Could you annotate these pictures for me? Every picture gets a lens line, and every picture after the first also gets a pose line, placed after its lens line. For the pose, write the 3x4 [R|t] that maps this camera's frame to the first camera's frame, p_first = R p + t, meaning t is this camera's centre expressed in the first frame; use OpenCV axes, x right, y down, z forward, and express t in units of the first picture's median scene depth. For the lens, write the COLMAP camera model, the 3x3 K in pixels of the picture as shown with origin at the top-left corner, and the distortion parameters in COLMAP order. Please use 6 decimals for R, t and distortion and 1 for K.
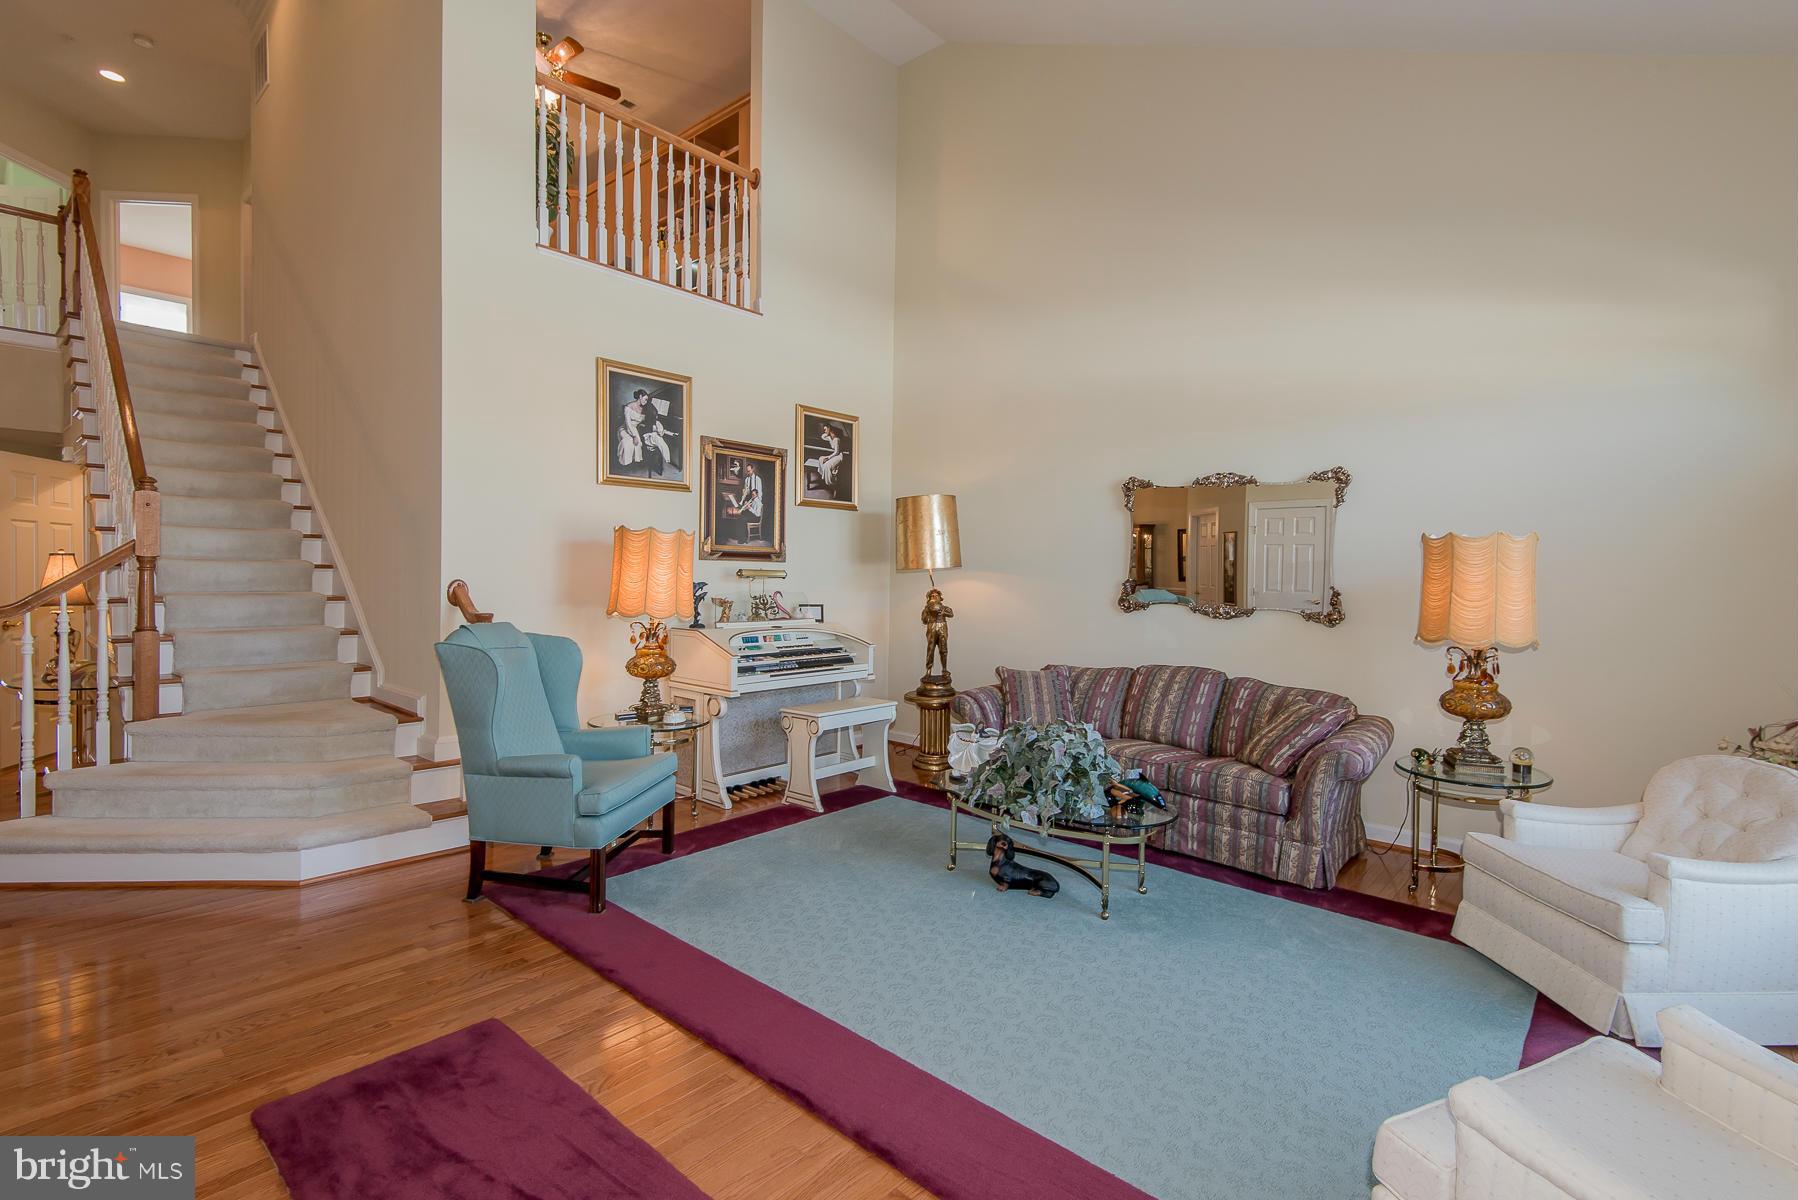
lens RADIAL K [[808.4, 0, 907.1], [0, 808.4, 606.4], [0, 0, 1]] dist [0.013441, -0.018087]
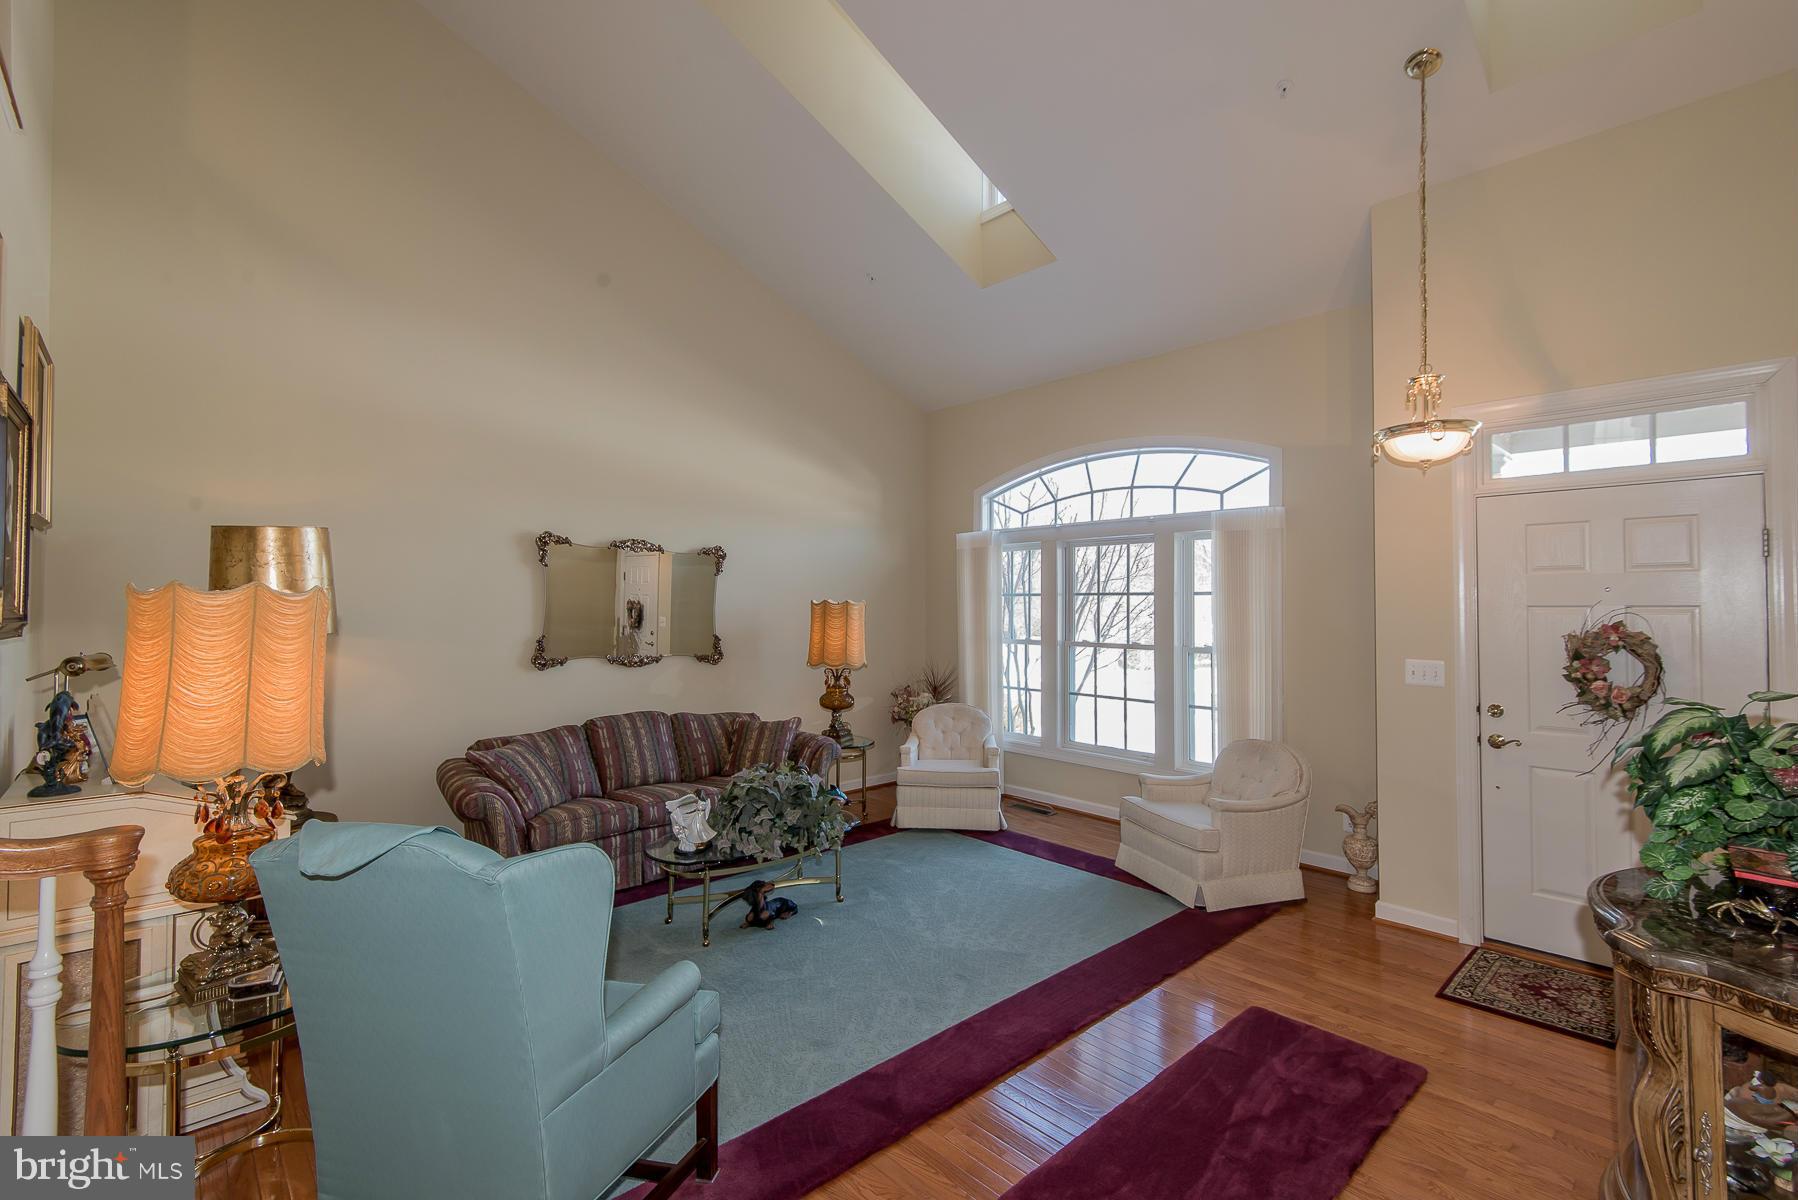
lens RADIAL K [[799.0, 0, 906.9], [0, 799.0, 589.9], [0, 0, 1]] dist [0.062376, -0.040478]
pose [[0.091981, 0.003587, 0.995754, -0.666441], [0.040535, 0.999151, -0.007343, -0.065150], [-0.994935, 0.041038, 0.091758, 0.484143]]
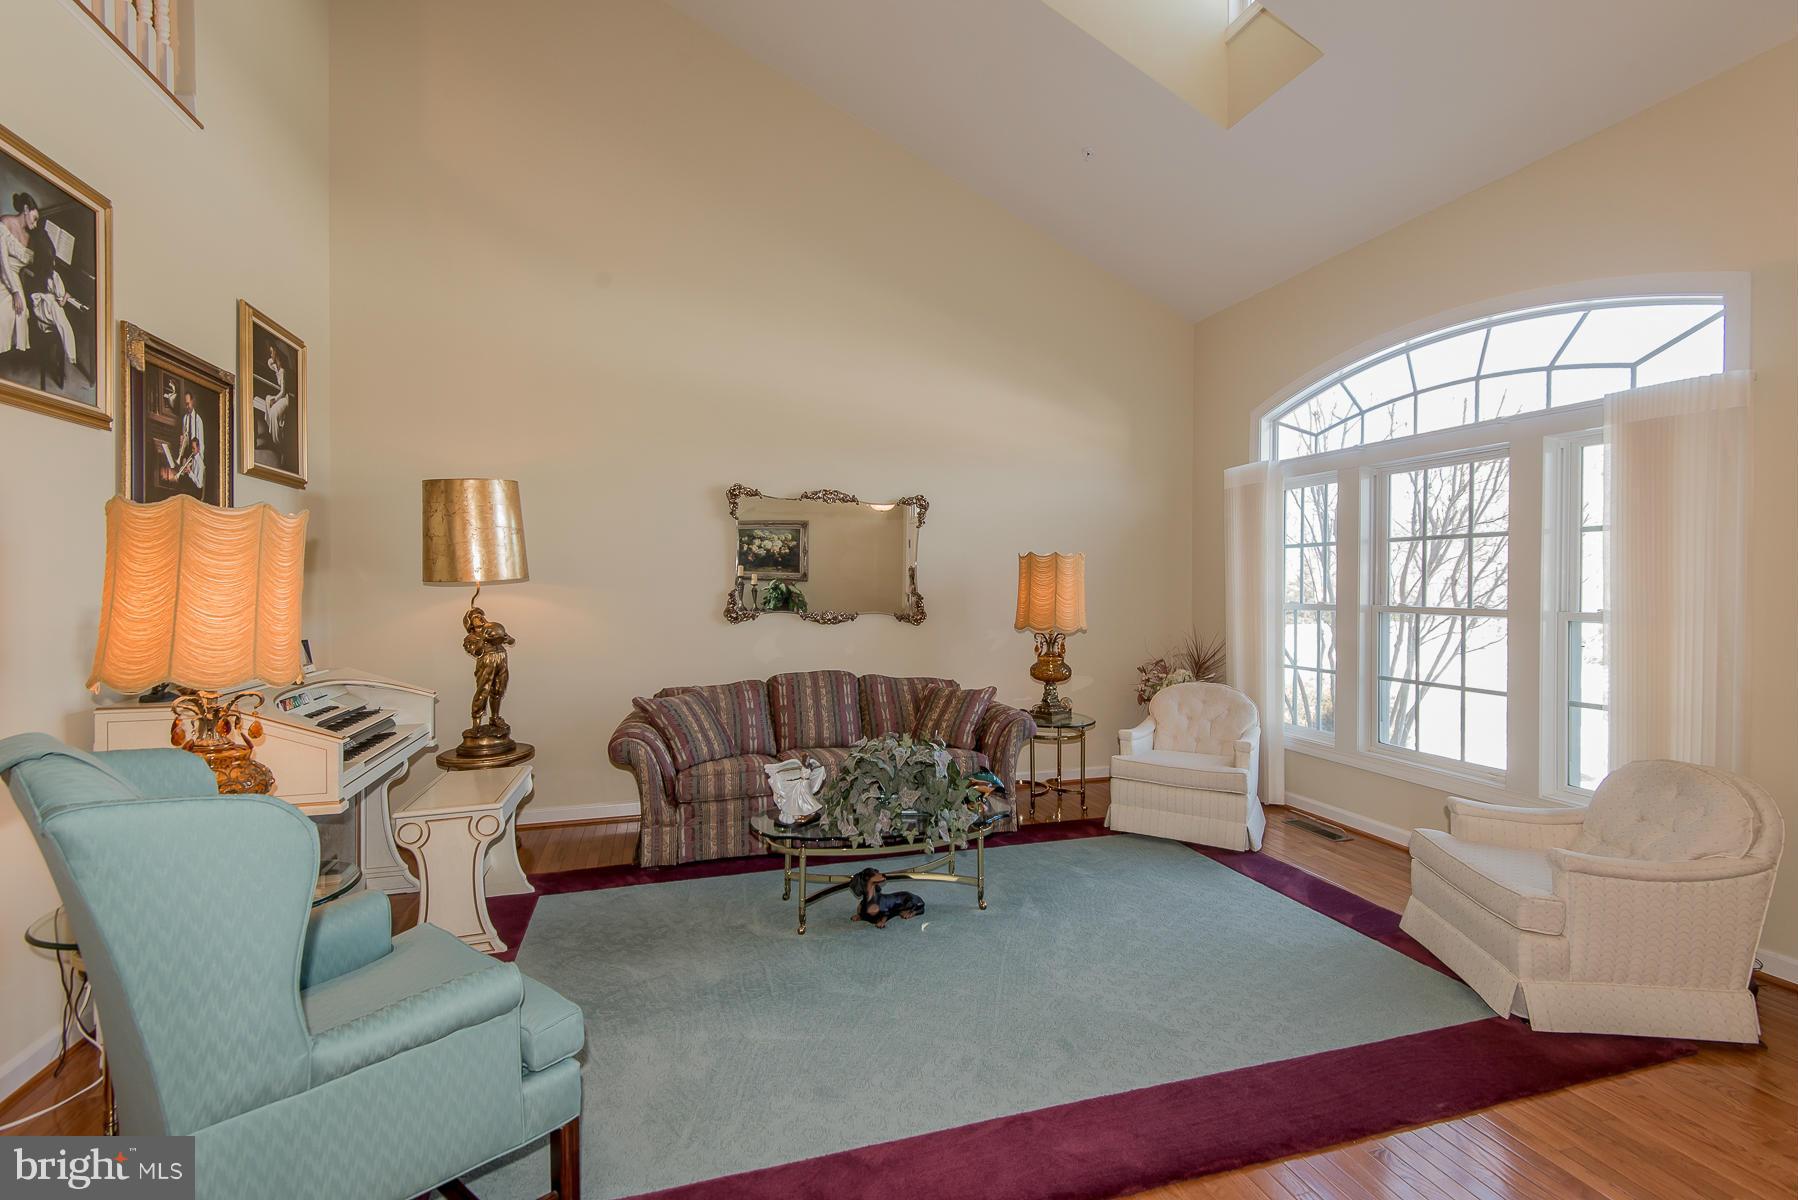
lens RADIAL K [[803.1, 0, 906.4], [0, 803.1, 589.2], [0, 0, 1]] dist [0.033633, -0.017546]
pose [[0.512792, -0.020387, 0.858271, -0.455012], [0.042239, 0.999106, -0.001504, -0.023836], [-0.857473, 0.037024, 0.513195, 0.338113]]
